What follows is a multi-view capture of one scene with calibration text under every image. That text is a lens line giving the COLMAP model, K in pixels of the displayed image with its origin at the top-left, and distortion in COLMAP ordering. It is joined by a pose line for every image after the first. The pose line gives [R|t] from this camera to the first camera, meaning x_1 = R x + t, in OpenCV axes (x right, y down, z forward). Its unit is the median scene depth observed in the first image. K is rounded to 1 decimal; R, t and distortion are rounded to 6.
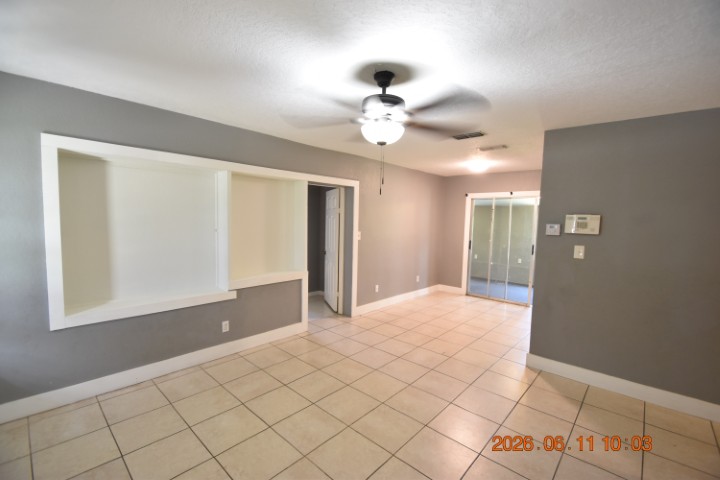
lens RADIAL K [[314.2, 0, 361.2], [0, 314.2, 239.5], [0, 0, 1]] dist [-0.002425, -0.007836]
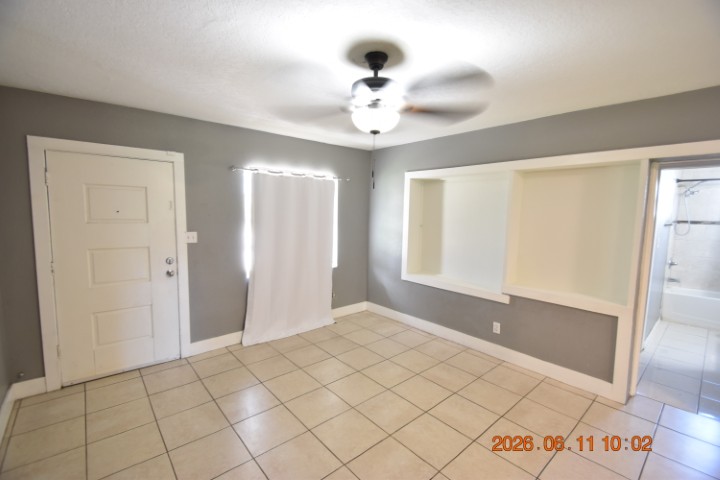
lens RADIAL K [[314.2, 0, 356.8], [0, 314.2, 240.4], [0, 0, 1]] dist [-0.002425, -0.007836]
pose [[-0.120403, 0.068287, -0.990374, 0.653511], [-0.087999, 0.992970, 0.079164, -0.043290], [0.988817, 0.096684, -0.113548, 0.712833]]
